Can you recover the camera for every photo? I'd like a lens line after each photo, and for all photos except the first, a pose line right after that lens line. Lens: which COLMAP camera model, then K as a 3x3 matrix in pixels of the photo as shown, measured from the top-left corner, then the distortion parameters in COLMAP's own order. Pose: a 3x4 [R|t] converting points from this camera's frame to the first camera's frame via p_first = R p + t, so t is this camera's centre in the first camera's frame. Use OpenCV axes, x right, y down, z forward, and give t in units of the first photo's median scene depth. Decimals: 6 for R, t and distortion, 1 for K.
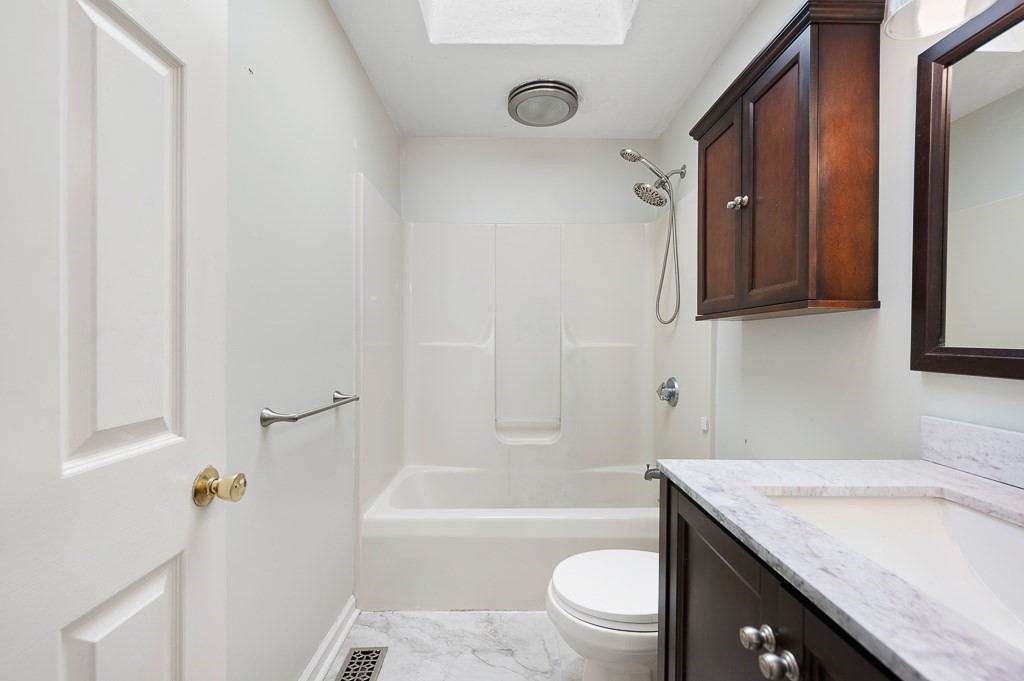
lens RADIAL K [[442.9, 0, 512.2], [0, 442.9, 340.1], [0, 0, 1]] dist [0.000506, -0.000292]
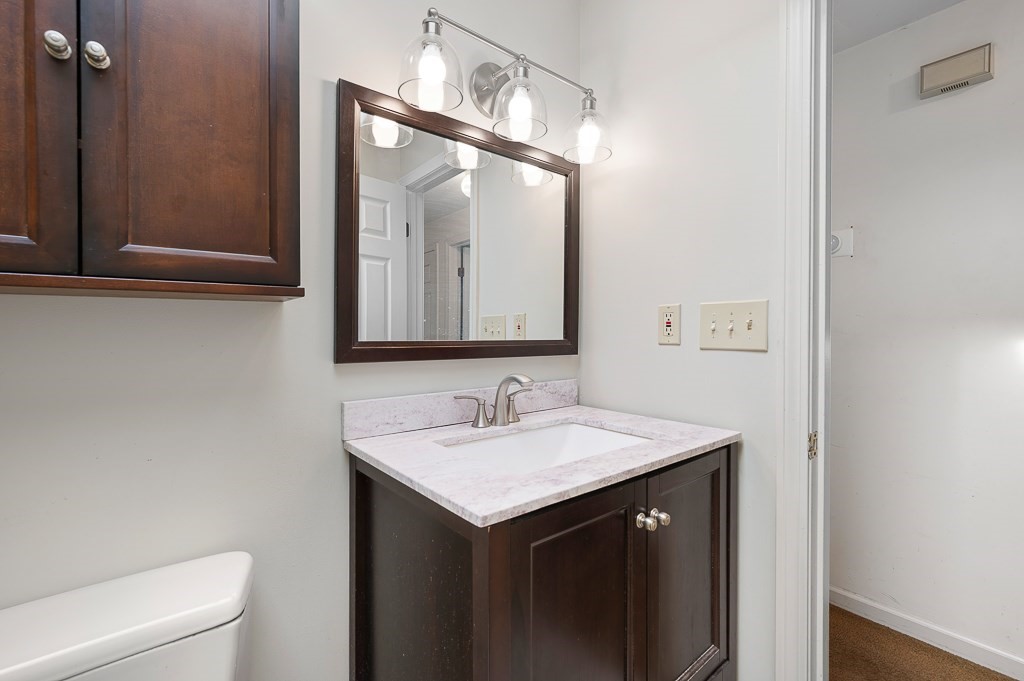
lens RADIAL K [[442.9, 0, 513.1], [0, 442.9, 340.5], [0, 0, 1]] dist [0.000506, -0.000292]
pose [[-0.624631, -0.018508, 0.780701, -0.263768], [-0.002000, 0.999754, 0.022101, -0.016722], [-0.780917, 0.012243, -0.624514, 1.588965]]
